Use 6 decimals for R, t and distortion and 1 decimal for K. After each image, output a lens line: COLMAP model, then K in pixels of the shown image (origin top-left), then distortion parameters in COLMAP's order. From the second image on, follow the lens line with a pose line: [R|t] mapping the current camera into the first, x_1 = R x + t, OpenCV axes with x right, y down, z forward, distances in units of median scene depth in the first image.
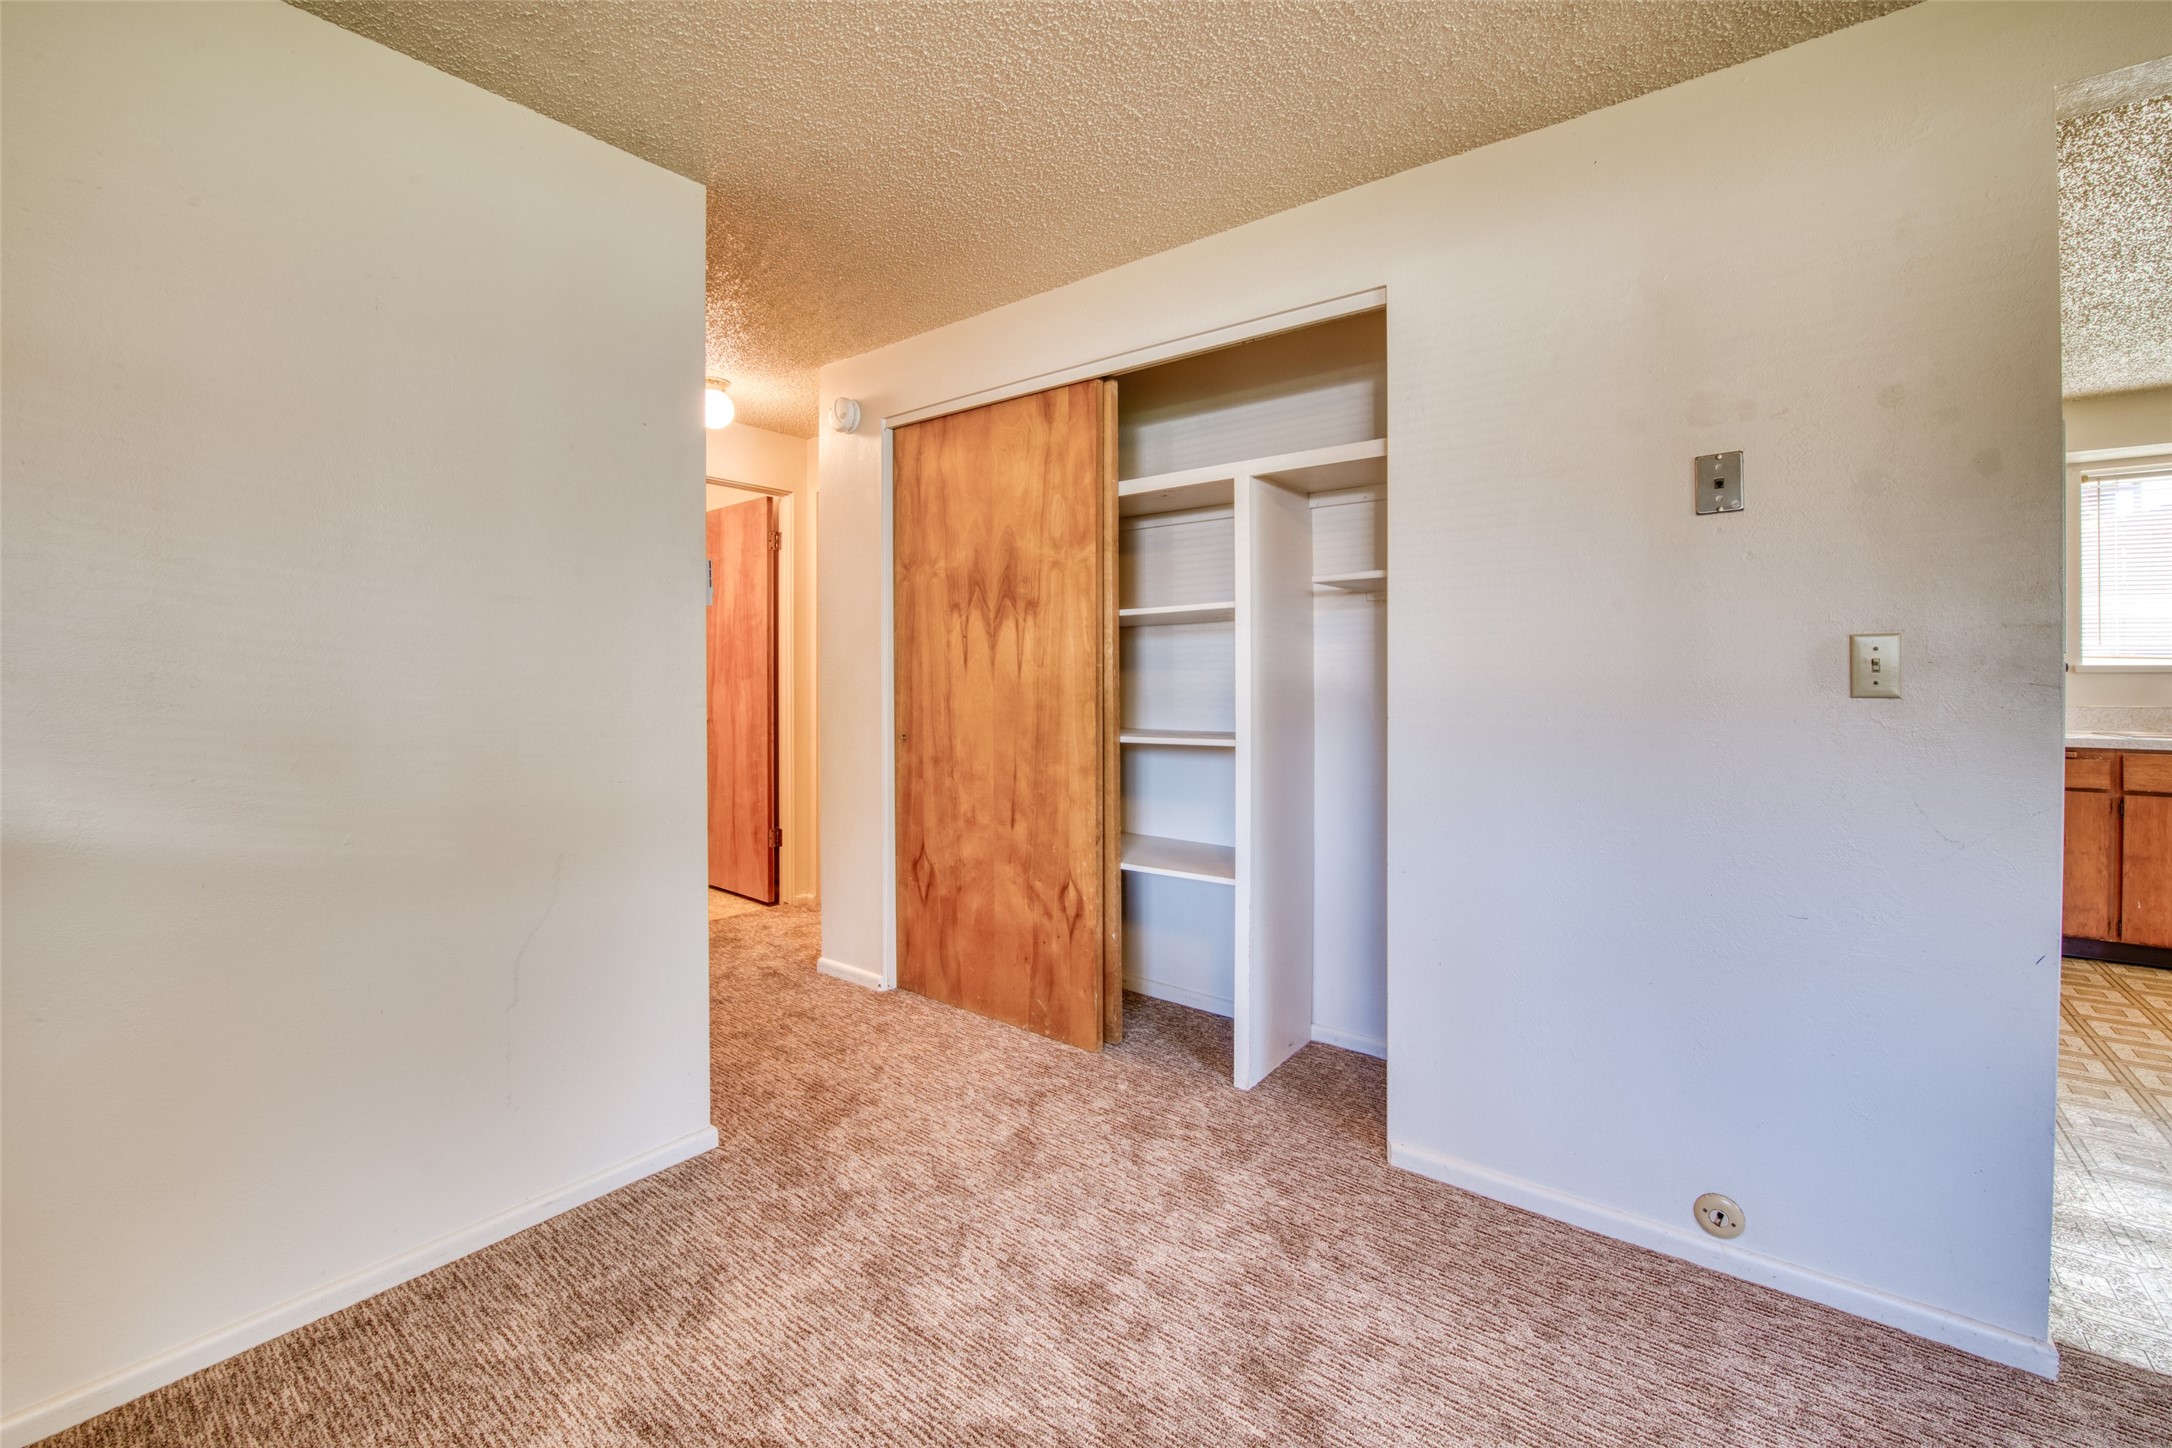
lens RADIAL K [[884.7, 0, 1094.3], [0, 884.7, 682.3], [0, 0, 1]] dist [-0.013558, -0.000411]
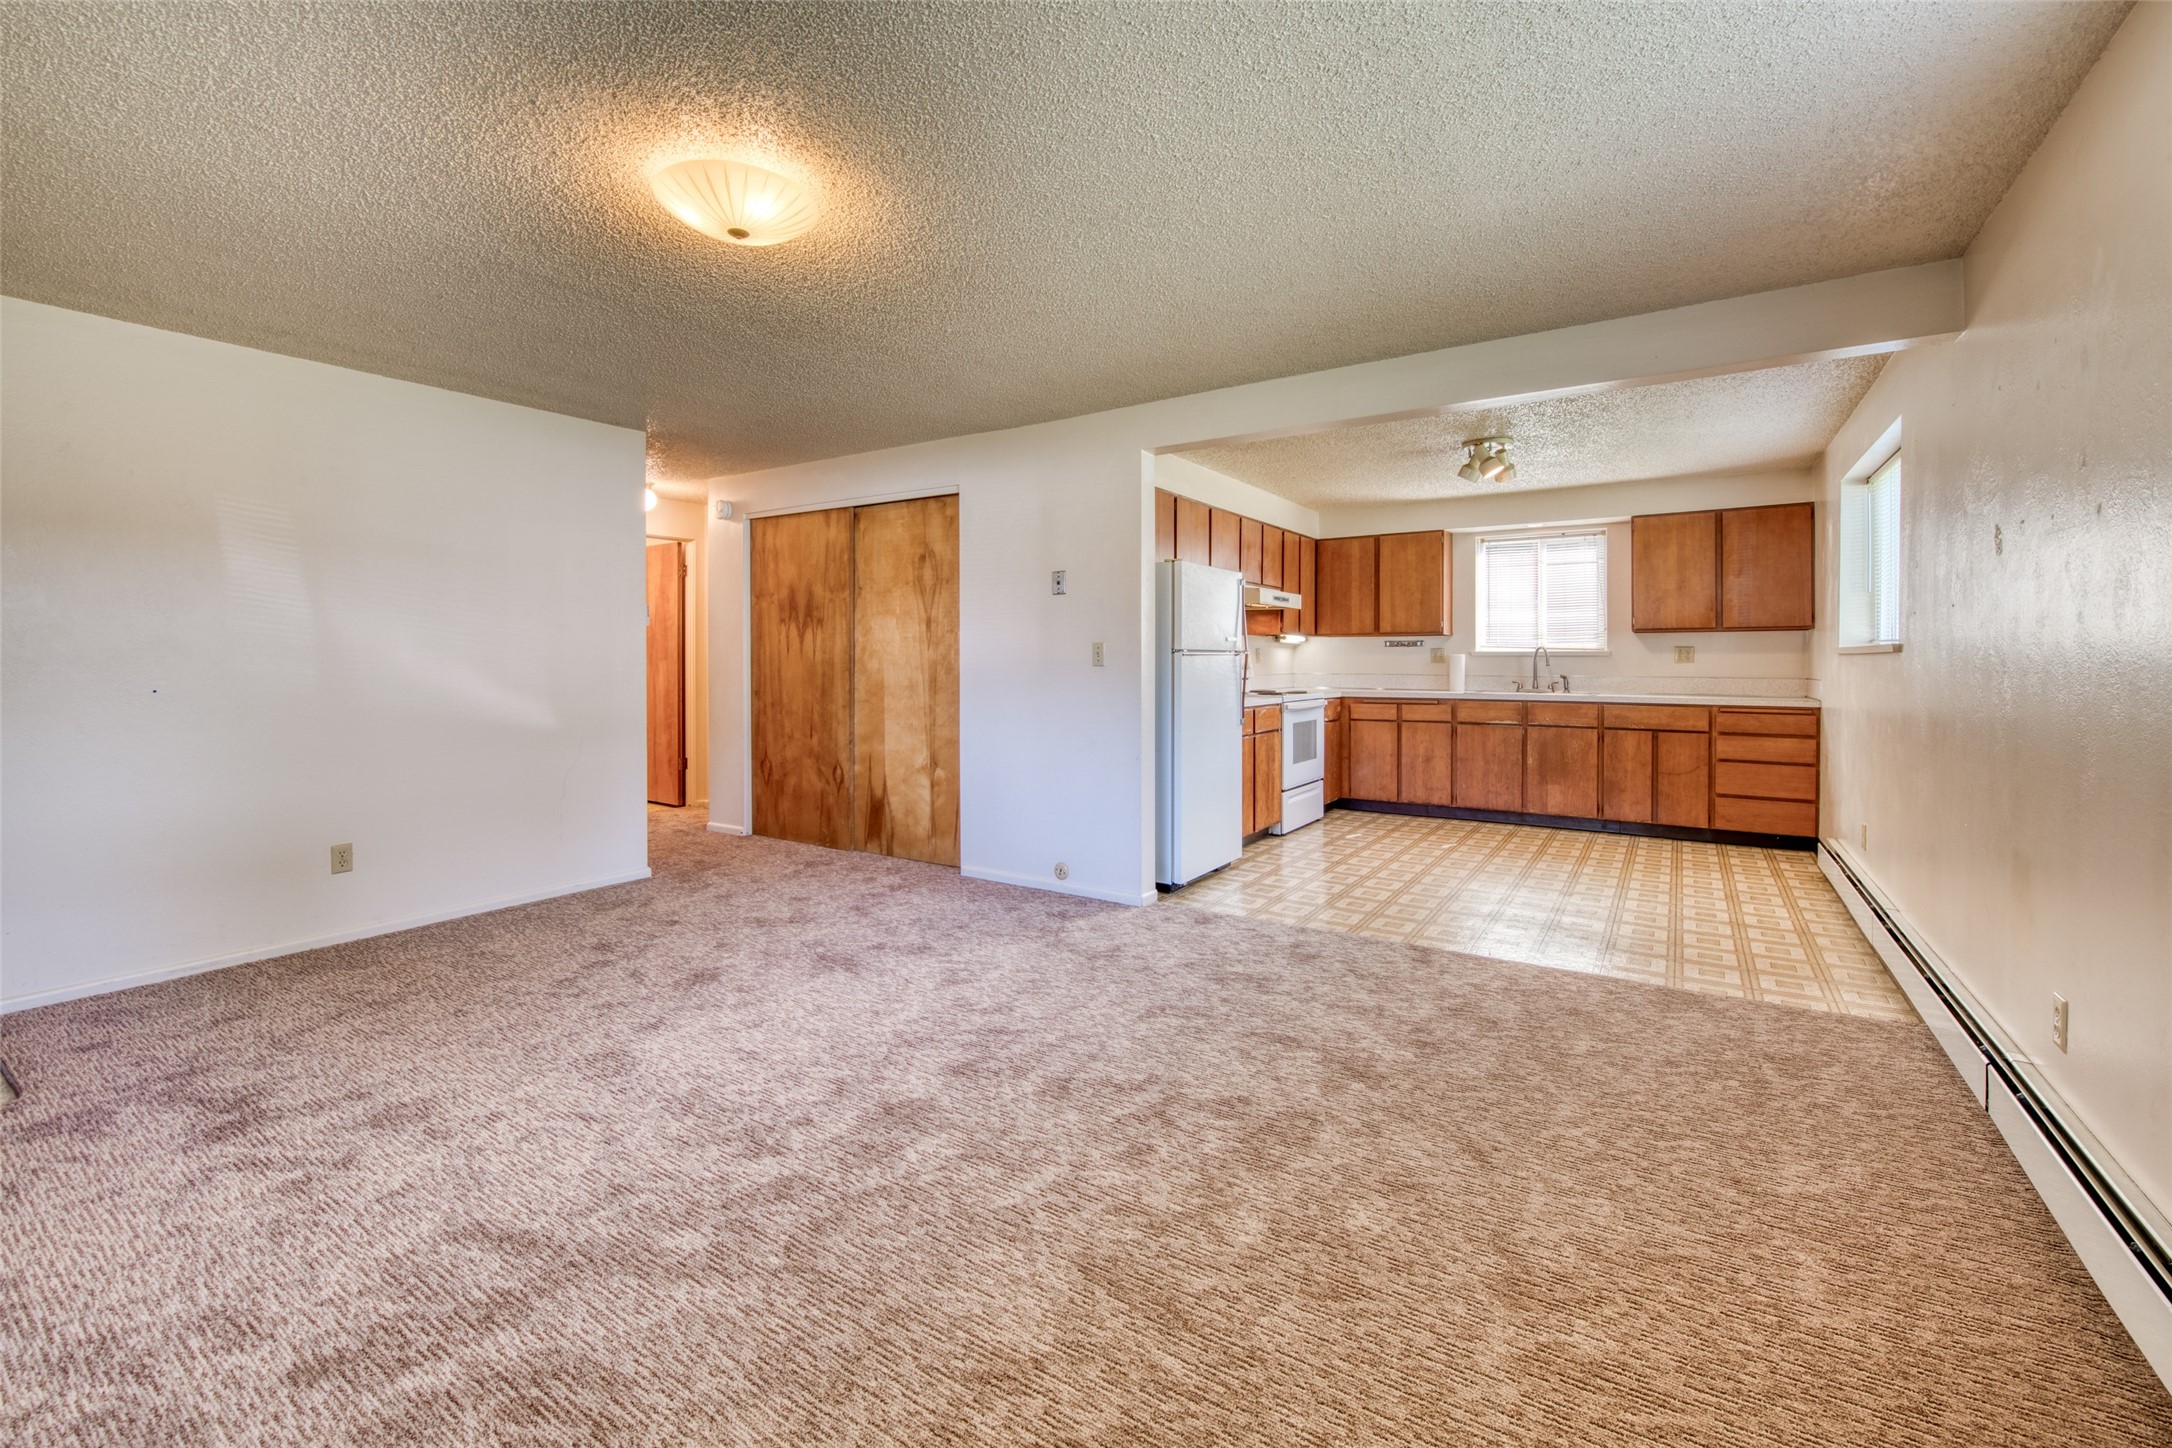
lens RADIAL K [[901.2, 0, 1103.5], [0, 901.2, 661.5], [0, 0, 1]] dist [-0.001415, -0.000232]
pose [[0.996666, -0.001022, 0.081578, 0.504806], [0.001308, 0.999993, -0.003458, 0.009692], [-0.081573, 0.003553, 0.996661, -1.309342]]
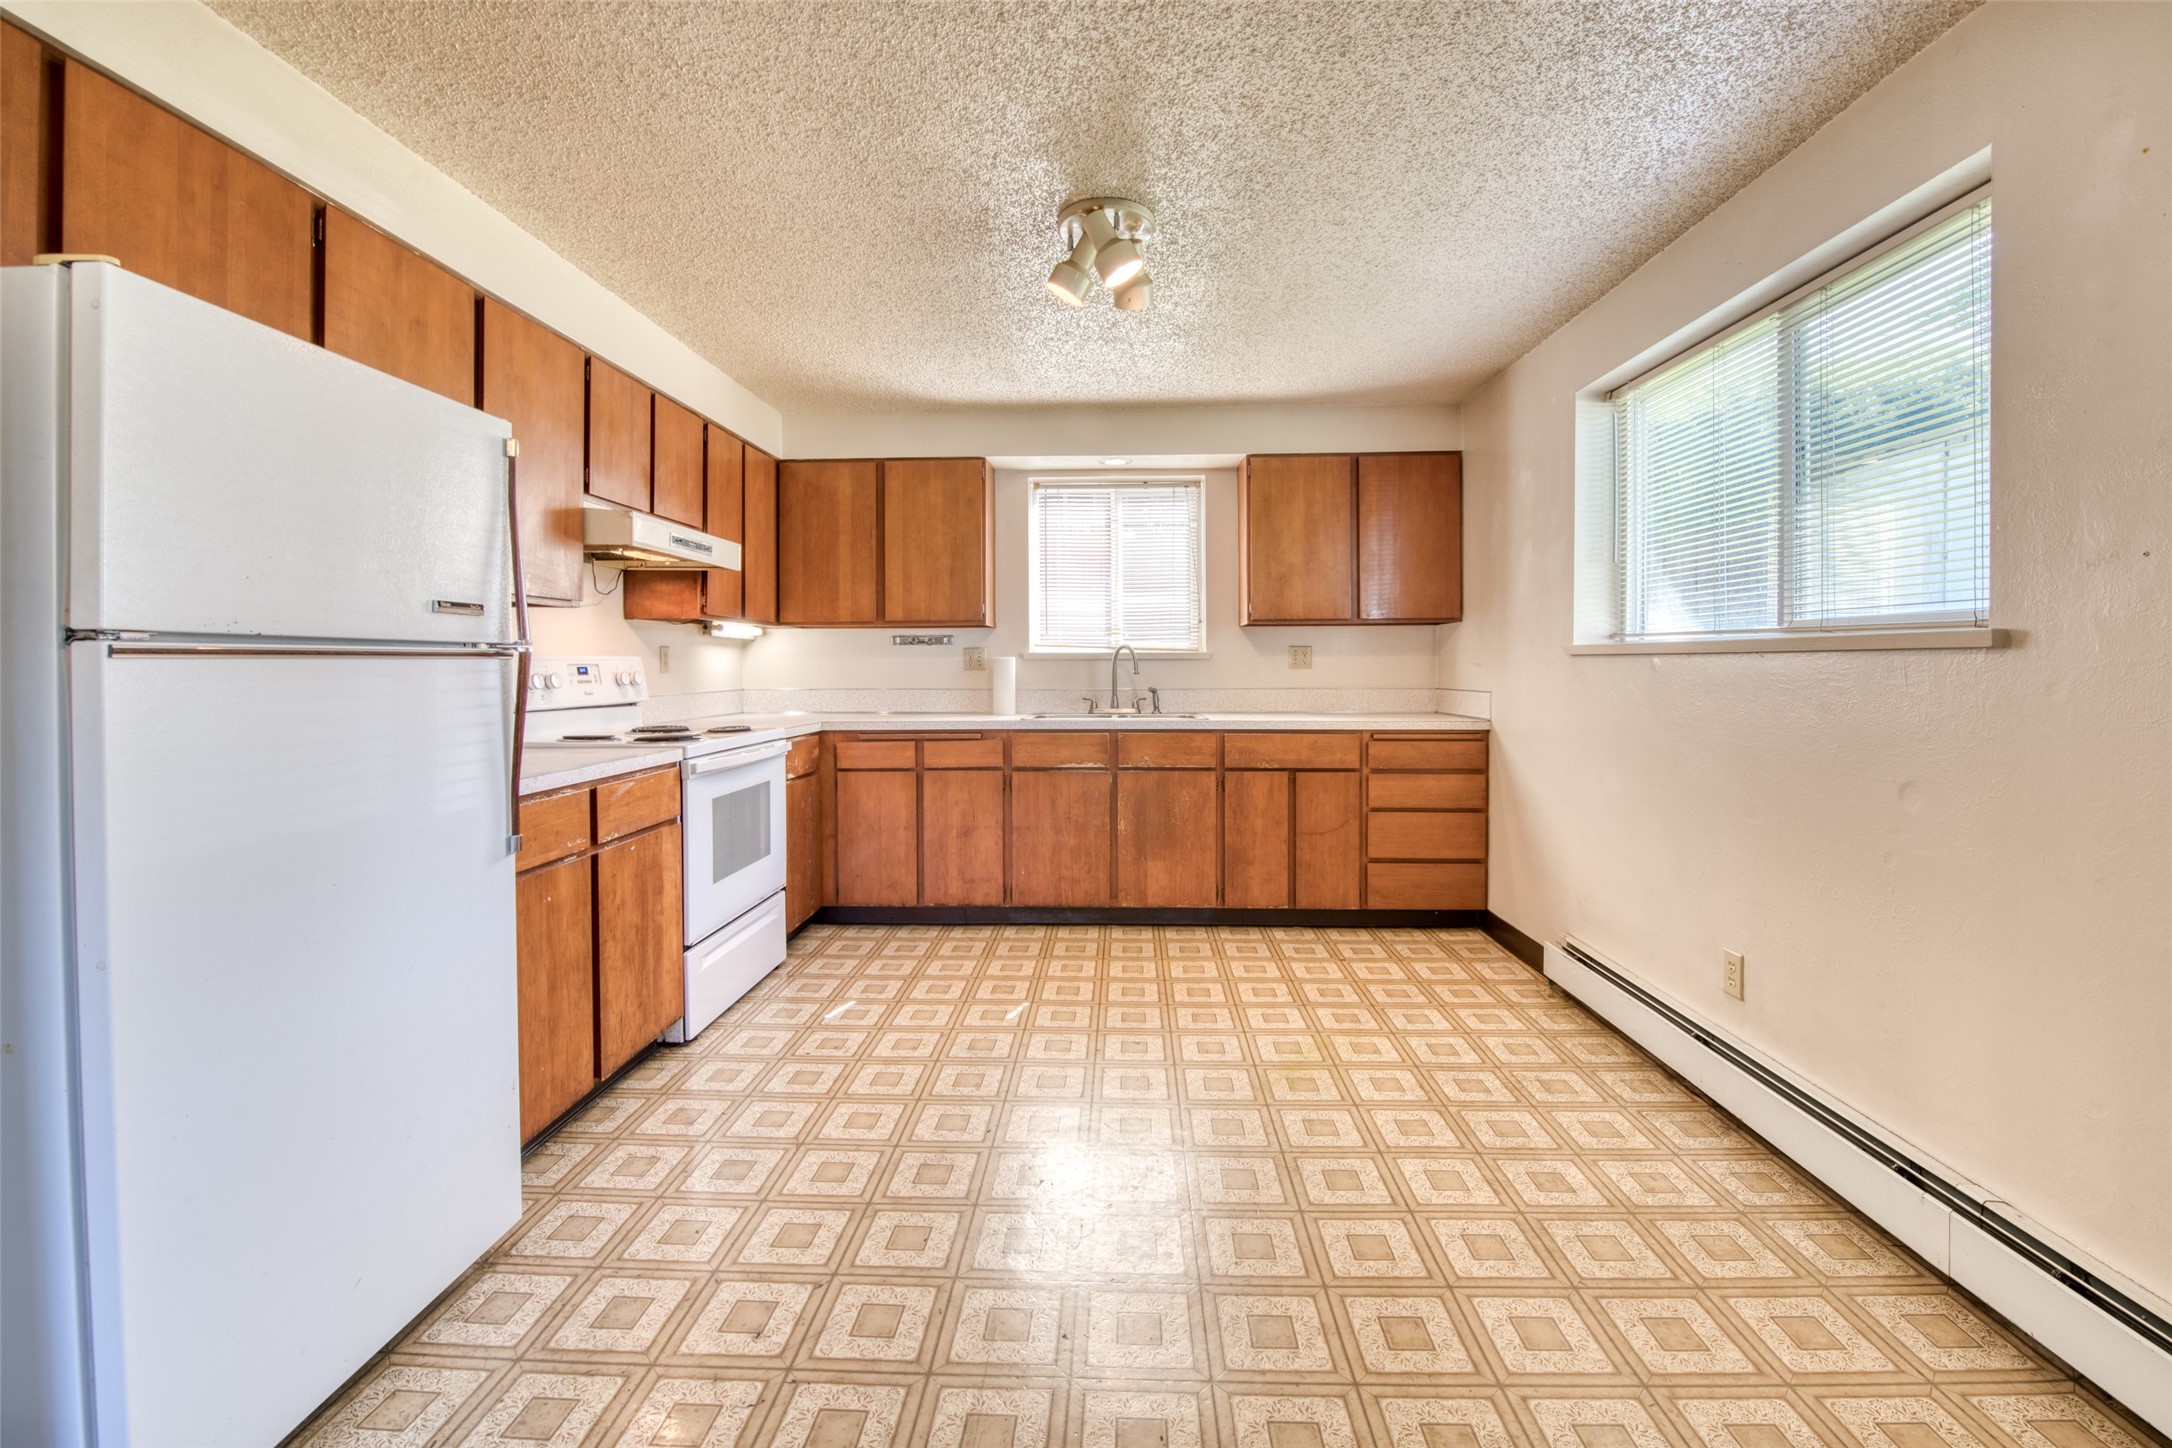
lens RADIAL K [[888.3, 0, 1096.9], [0, 888.3, 674.5], [0, 0, 1]] dist [-0.013906, -0.000621]
pose [[0.813795, -0.010077, 0.581065, 1.030407], [0.007688, 0.999949, 0.006573, 0.002893], [-0.581101, -0.000882, 0.813831, 0.050221]]
